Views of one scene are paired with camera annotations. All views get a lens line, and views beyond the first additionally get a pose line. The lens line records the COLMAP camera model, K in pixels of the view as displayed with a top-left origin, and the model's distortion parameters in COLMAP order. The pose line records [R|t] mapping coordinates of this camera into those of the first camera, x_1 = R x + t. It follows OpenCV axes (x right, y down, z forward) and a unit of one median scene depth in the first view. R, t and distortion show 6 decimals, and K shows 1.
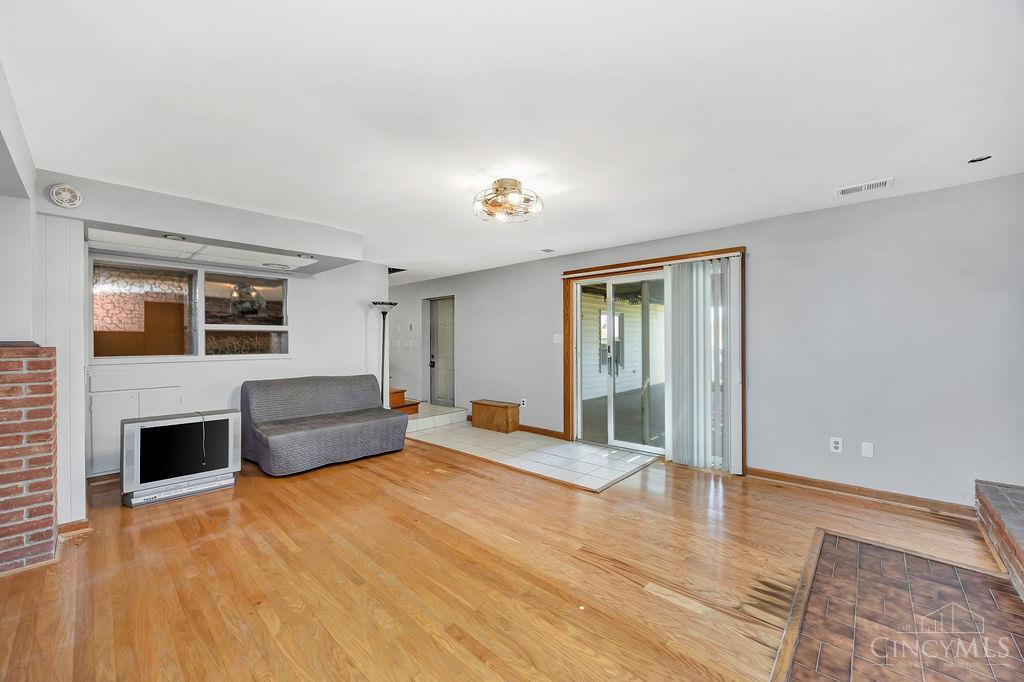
lens RADIAL K [[391.0, 0, 513.3], [0, 391.0, 339.2], [0, 0, 1]] dist [-0.004195, -0.000028]
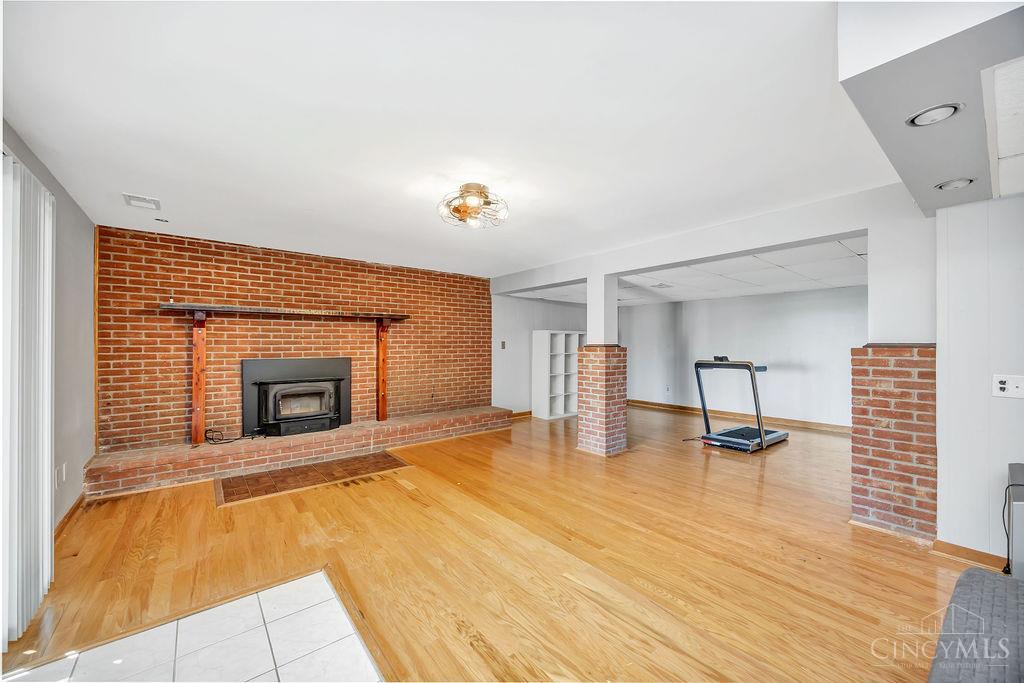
lens RADIAL K [[391.0, 0, 512.3], [0, 391.0, 344.3], [0, 0, 1]] dist [-0.004195, -0.000028]
pose [[-0.989104, 0.008156, 0.146995, -0.198107], [0.007573, 0.999961, -0.004526, 0.005562], [-0.147026, -0.003364, -0.989127, 1.505490]]
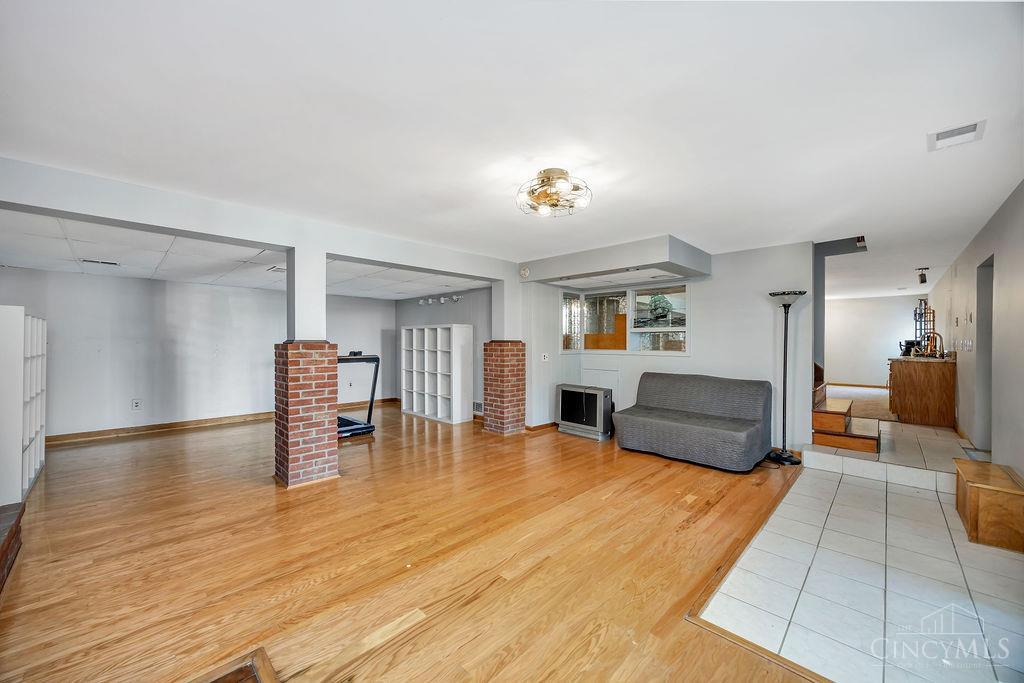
lens RADIAL K [[391.0, 0, 512.9], [0, 391.0, 341.2], [0, 0, 1]] dist [-0.004195, -0.000028]
pose [[-0.026516, 0.006984, -0.999624, 0.706890], [0.000852, 0.999975, 0.006964, -0.001612], [0.999648, -0.000667, -0.026521, 0.705982]]
